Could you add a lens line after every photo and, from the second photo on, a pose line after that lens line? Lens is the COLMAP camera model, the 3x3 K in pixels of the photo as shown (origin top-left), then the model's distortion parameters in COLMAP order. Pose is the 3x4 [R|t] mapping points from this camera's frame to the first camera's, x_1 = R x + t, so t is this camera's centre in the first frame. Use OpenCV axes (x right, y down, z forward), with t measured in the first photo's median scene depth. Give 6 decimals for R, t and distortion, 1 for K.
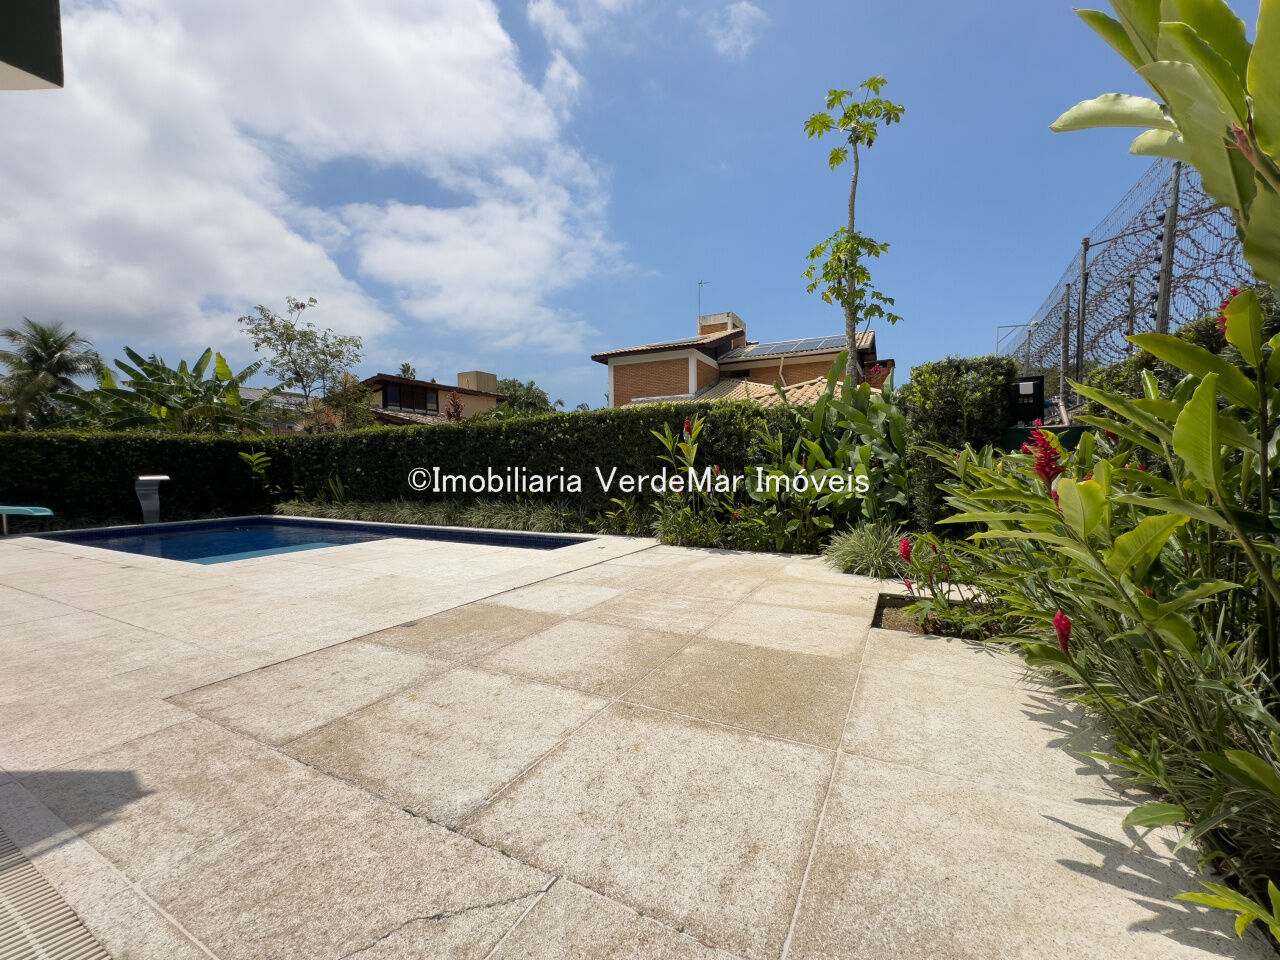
lens RADIAL K [[518.2, 0, 637.1], [0, 518.2, 488.2], [0, 0, 1]] dist [-0.004474, 0.000820]
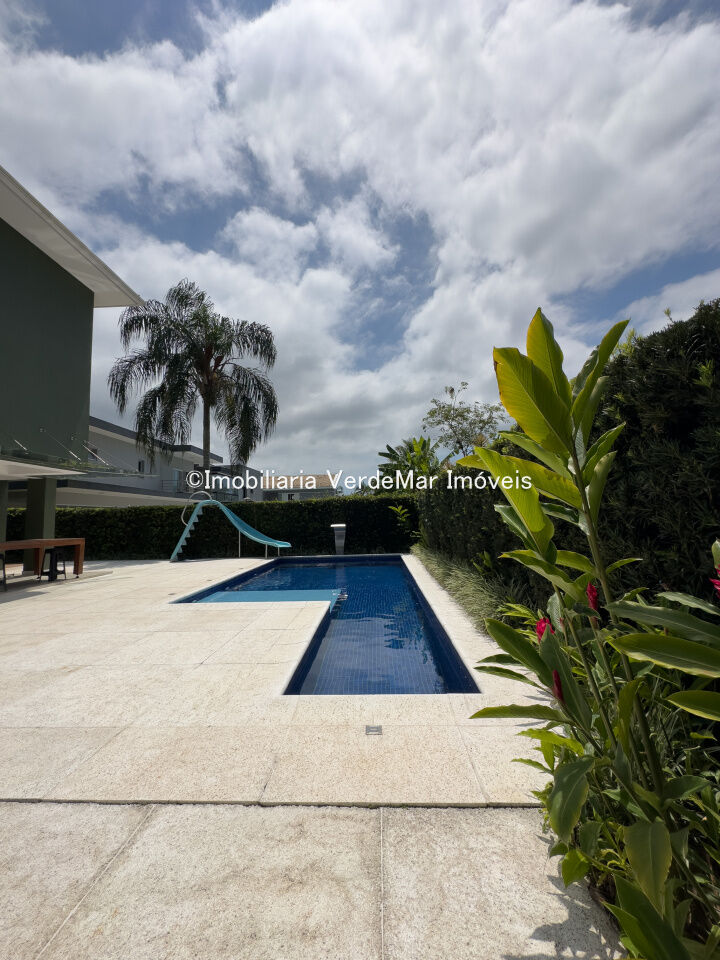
lens RADIAL K [[388.7, 0, 359.5], [0, 388.7, 472.2], [0, 0, 1]] dist [-0.004474, 0.000820]
pose [[0.427785, -0.104881, -0.897775, 0.147405], [-0.014543, 0.992318, -0.122855, -0.036065], [0.903763, 0.065612, 0.422974, 0.559980]]
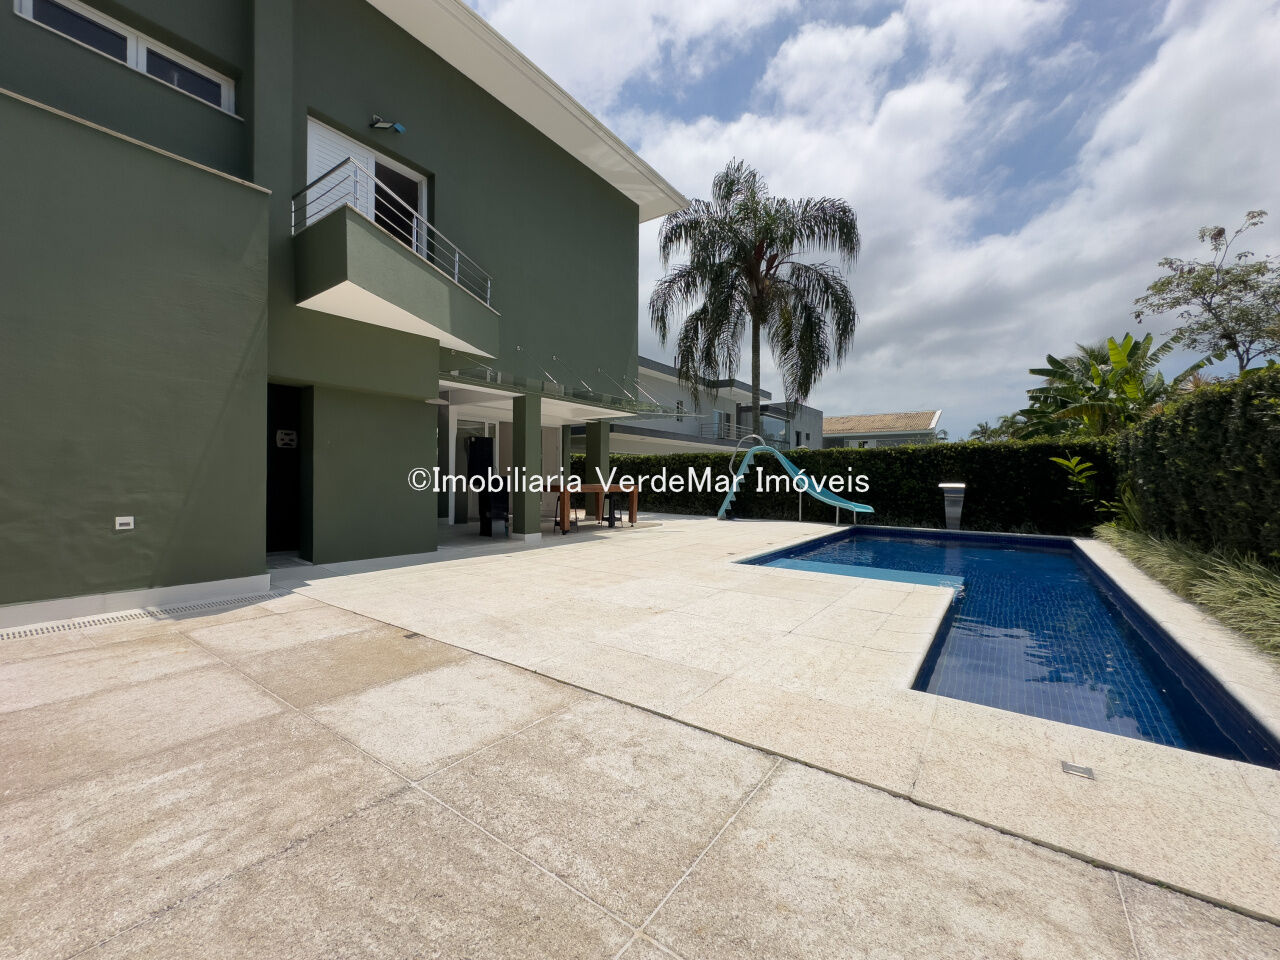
lens RADIAL K [[518.2, 0, 633.2], [0, 518.2, 470.0], [0, 0, 1]] dist [-0.004474, 0.000820]
pose [[-0.137121, -0.004374, -0.990545, 0.155085], [-0.047978, 0.998846, 0.002231, -0.022369], [0.989392, 0.047830, -0.137172, 0.521737]]
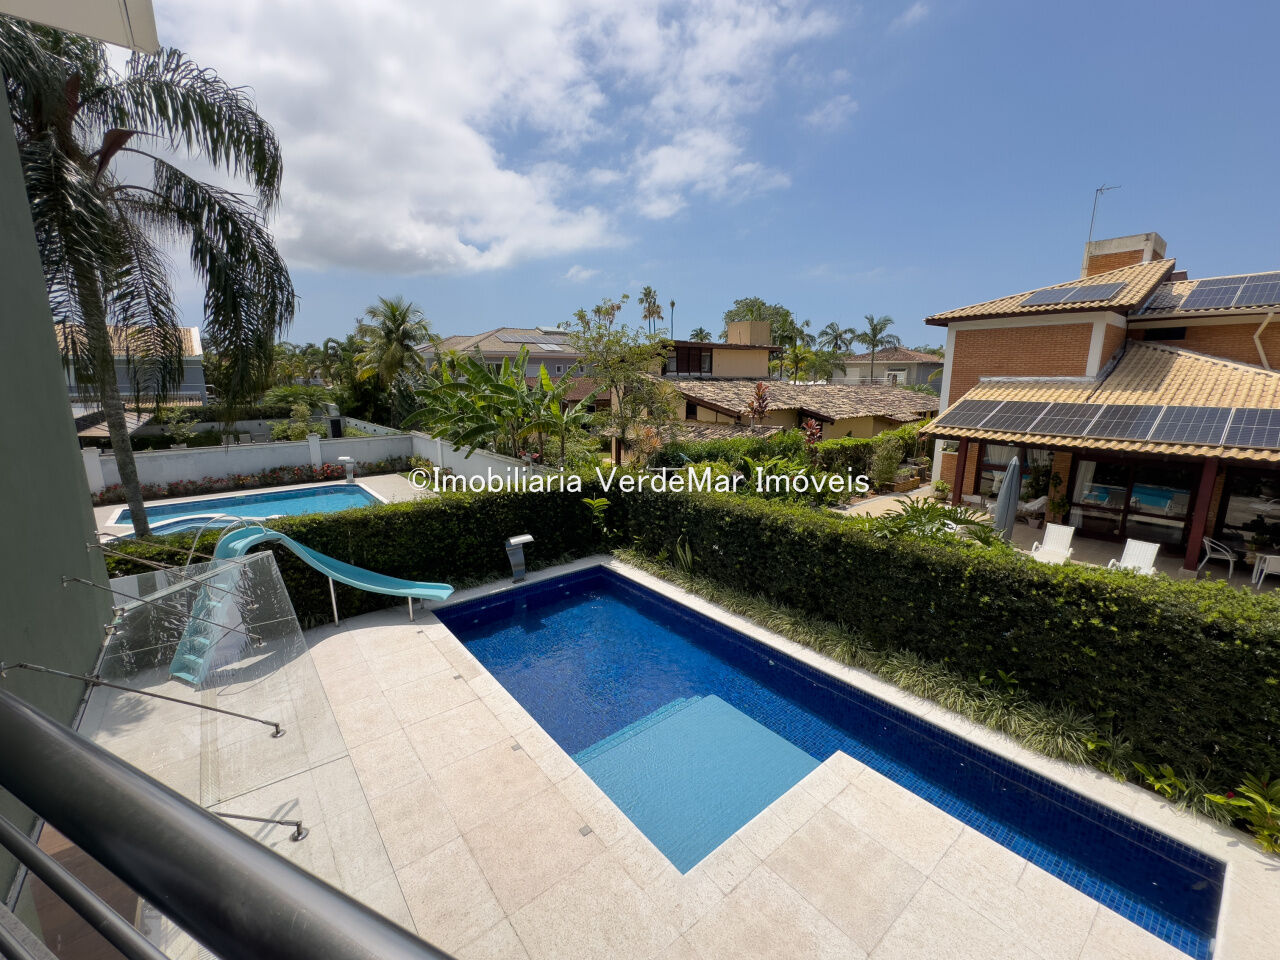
lens RADIAL K [[518.2, 0, 641.9], [0, 518.2, 489.3], [0, 0, 1]] dist [-0.004474, 0.000820]
pose [[0.921224, 0.084298, -0.379790, -0.354855], [-0.015499, 0.983419, 0.180684, -0.299667], [0.388724, -0.160564, 0.907256, 0.204483]]
